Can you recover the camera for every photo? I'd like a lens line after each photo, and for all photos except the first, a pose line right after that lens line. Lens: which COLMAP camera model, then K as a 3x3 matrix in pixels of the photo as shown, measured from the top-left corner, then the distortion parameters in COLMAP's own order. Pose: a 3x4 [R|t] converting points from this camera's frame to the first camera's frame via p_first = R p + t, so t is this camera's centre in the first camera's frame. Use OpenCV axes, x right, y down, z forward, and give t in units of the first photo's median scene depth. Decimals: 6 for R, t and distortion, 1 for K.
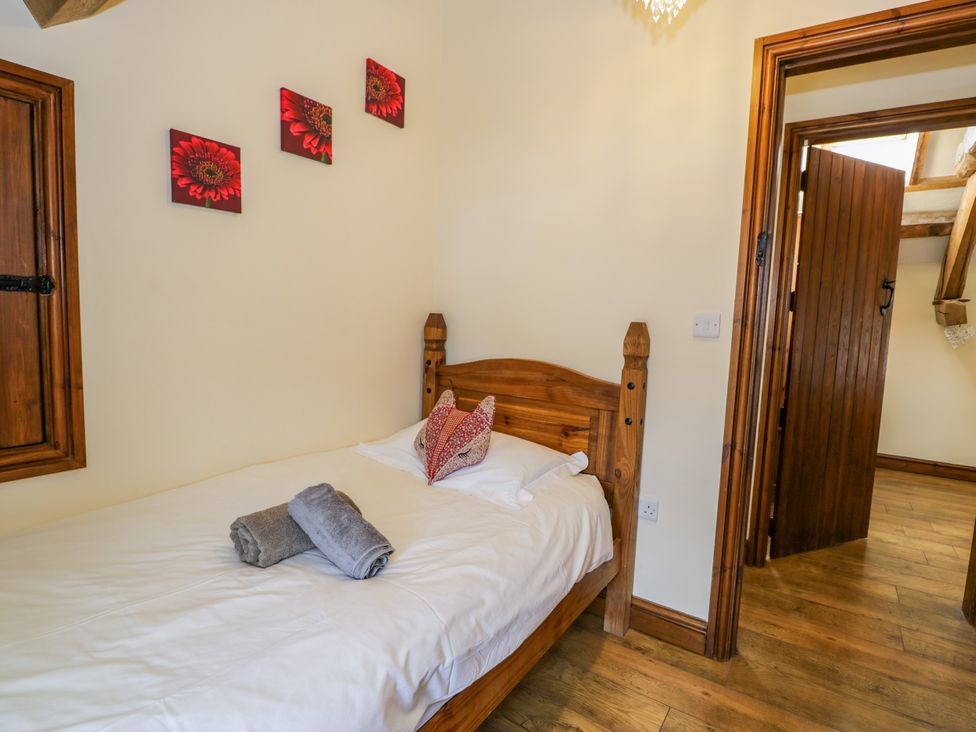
lens RADIAL K [[507.2, 0, 481.4], [0, 507.2, 362.1], [0, 0, 1]] dist [-0.005305, -0.010994]
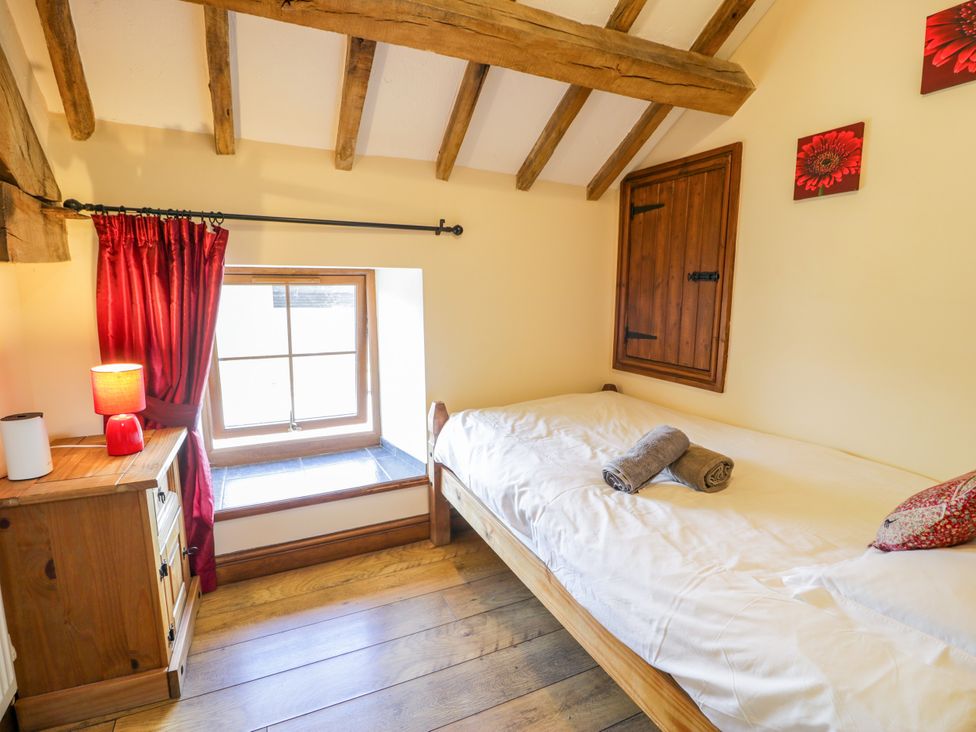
lens RADIAL K [[507.2, 0, 498.1], [0, 507.2, 359.9], [0, 0, 1]] dist [-0.005305, -0.010994]
pose [[-0.477800, 0.089973, -0.873849, 0.807079], [-0.102590, 0.982220, 0.157224, -0.059977], [0.872458, 0.164770, -0.460074, 0.992462]]
